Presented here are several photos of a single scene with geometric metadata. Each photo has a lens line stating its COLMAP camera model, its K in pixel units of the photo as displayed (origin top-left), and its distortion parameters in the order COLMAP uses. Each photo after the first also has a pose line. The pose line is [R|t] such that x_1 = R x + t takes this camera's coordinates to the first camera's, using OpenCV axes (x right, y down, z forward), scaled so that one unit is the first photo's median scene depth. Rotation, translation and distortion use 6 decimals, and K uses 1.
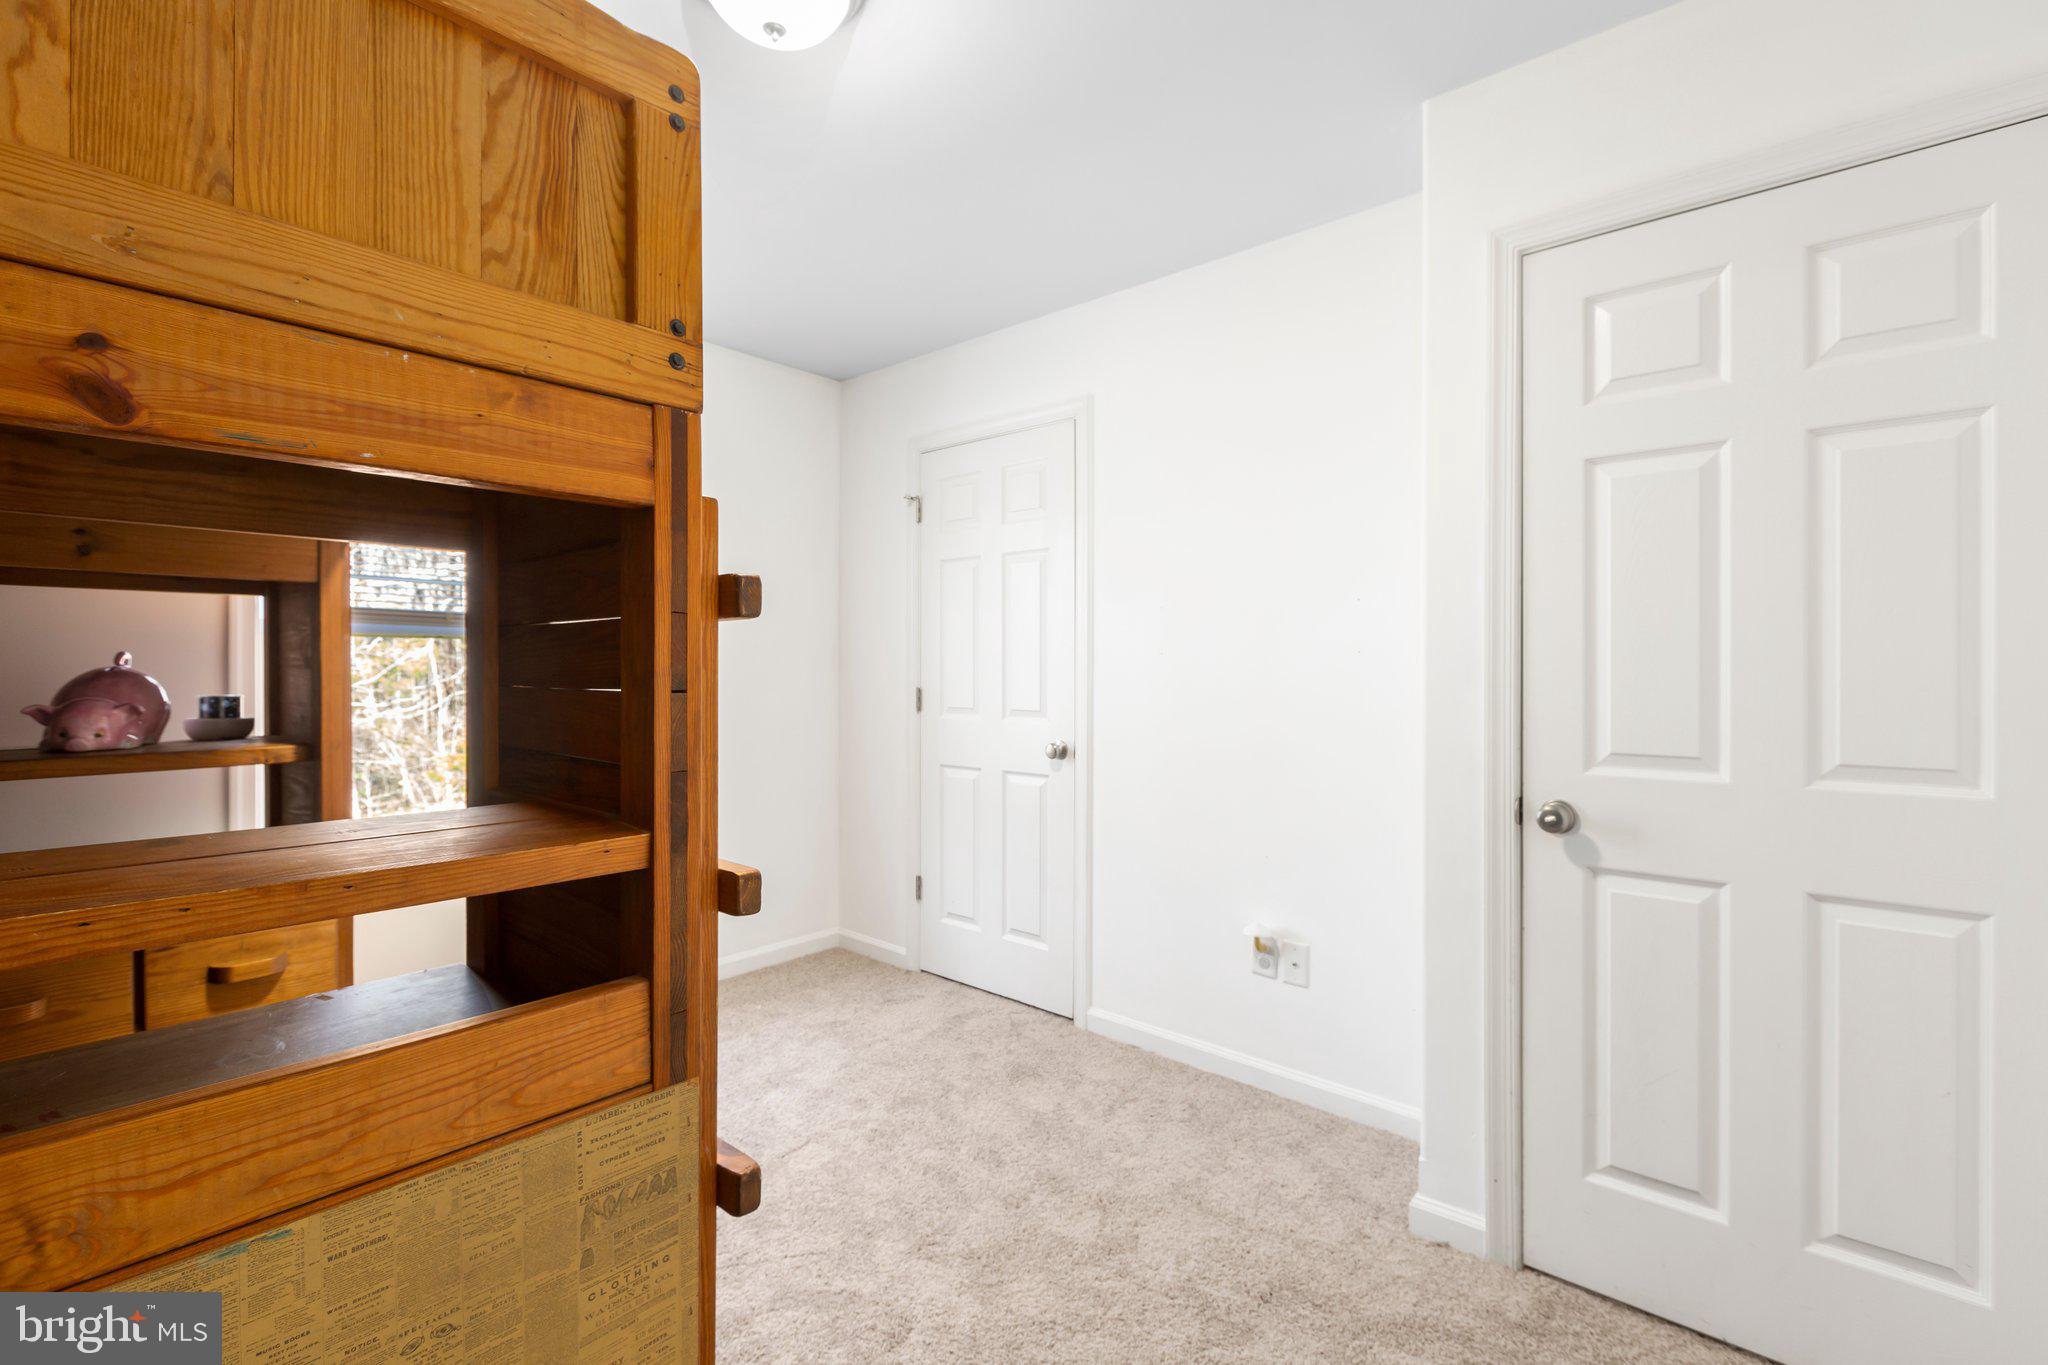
lens RADIAL K [[912.5, 0, 1025.3], [0, 912.5, 672.4], [0, 0, 1]] dist [-0.000256, 0.000154]
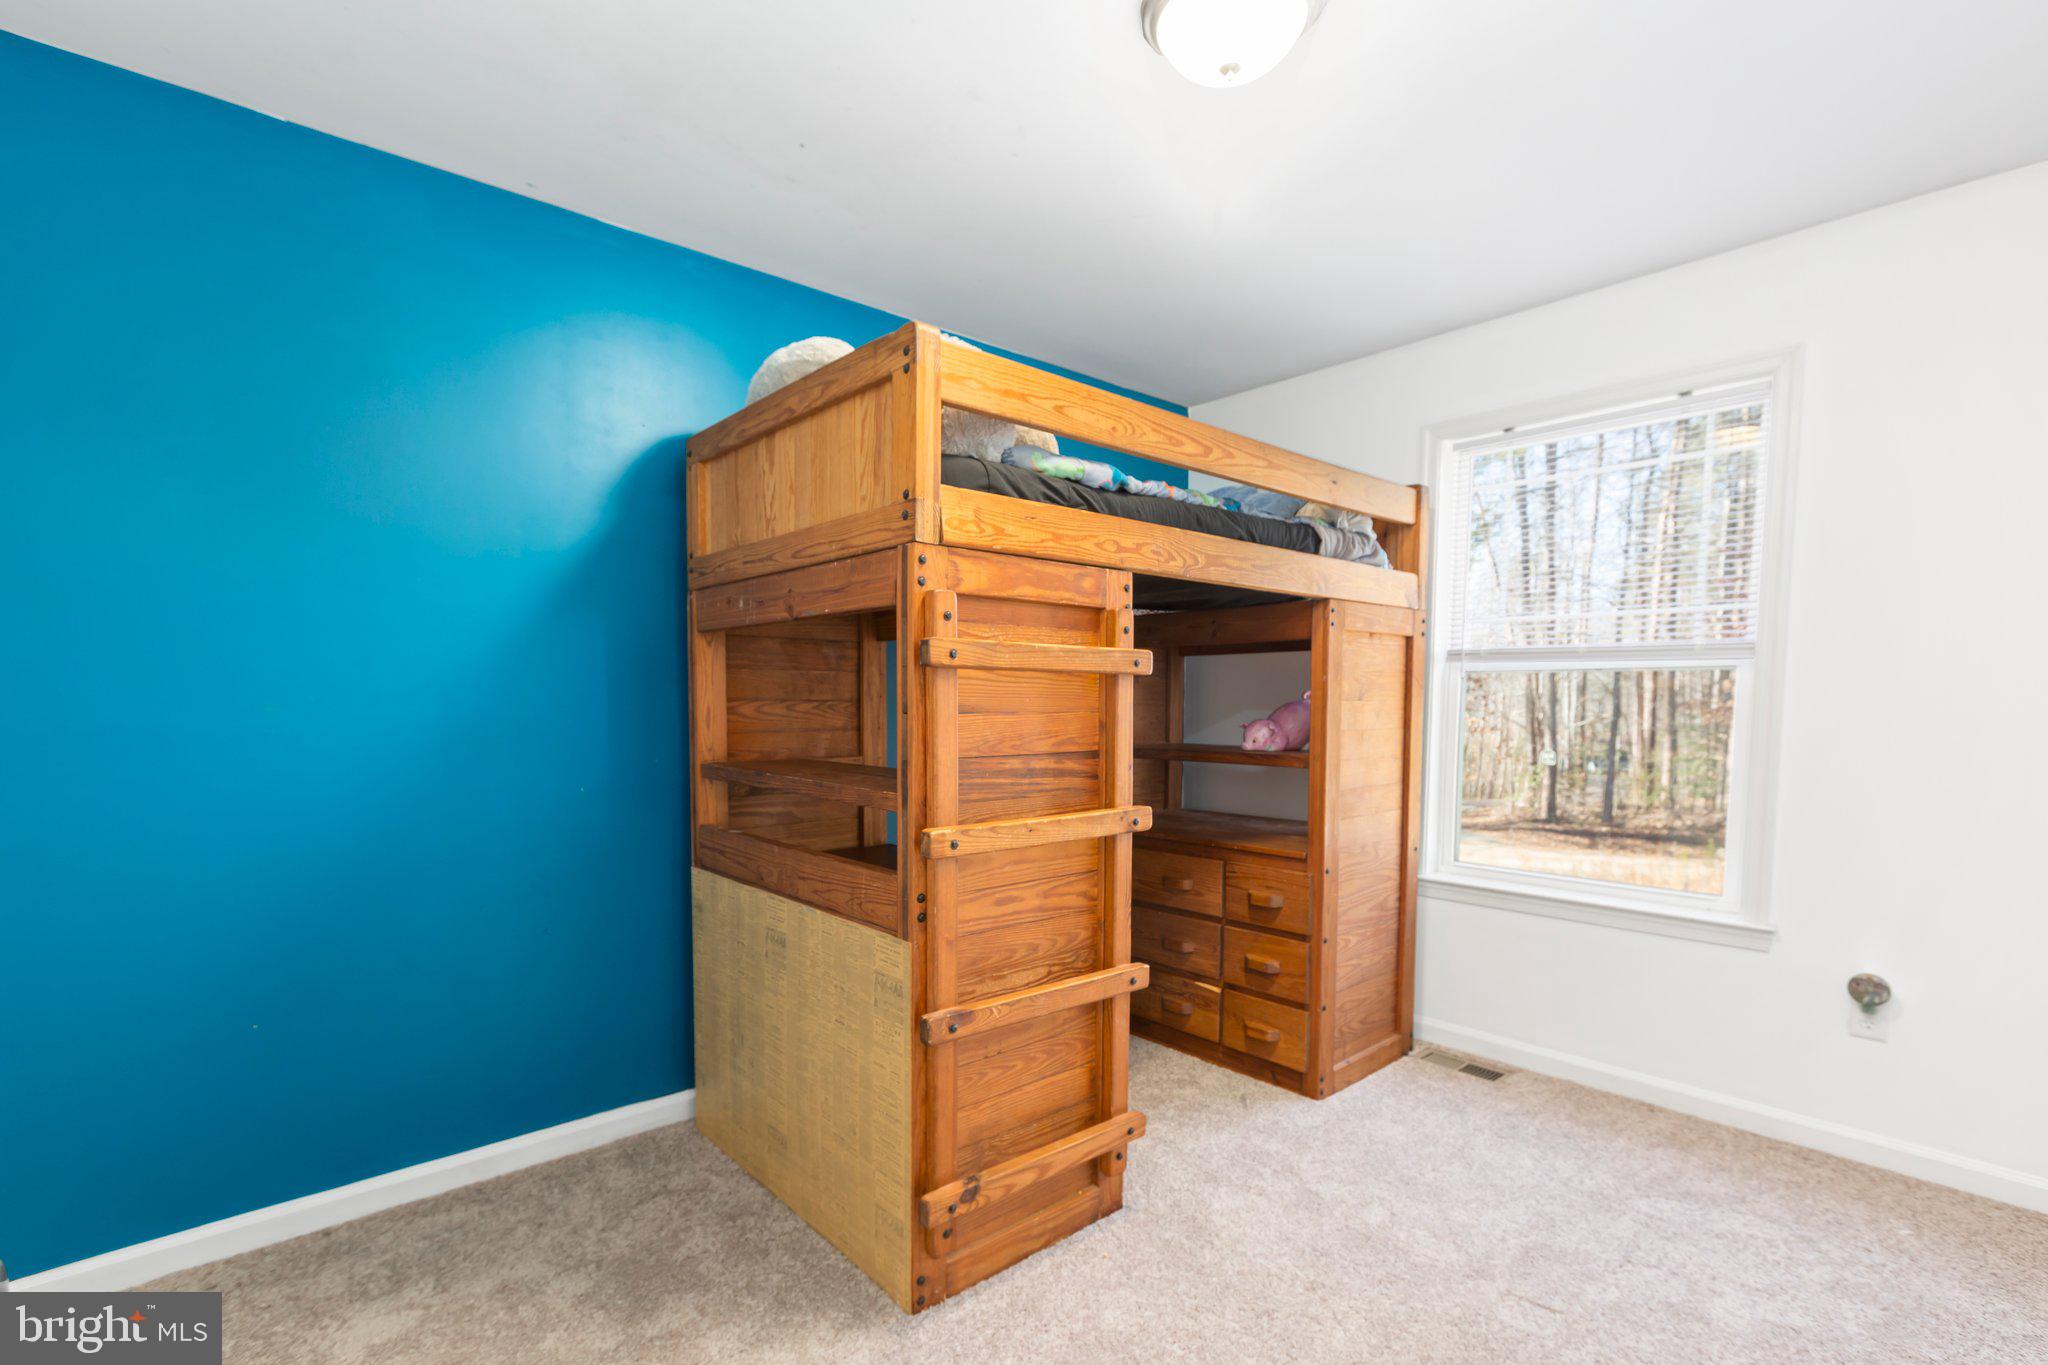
lens RADIAL K [[927.6, 0, 1023.3], [0, 927.6, 761.7], [0, 0, 1]] dist [-0.002221, -0.000234]
pose [[-0.123319, 0.064075, -0.990296, 1.358201], [-0.006501, 0.997840, 0.065373, -0.002747], [0.992346, 0.014500, -0.122637, 1.489264]]
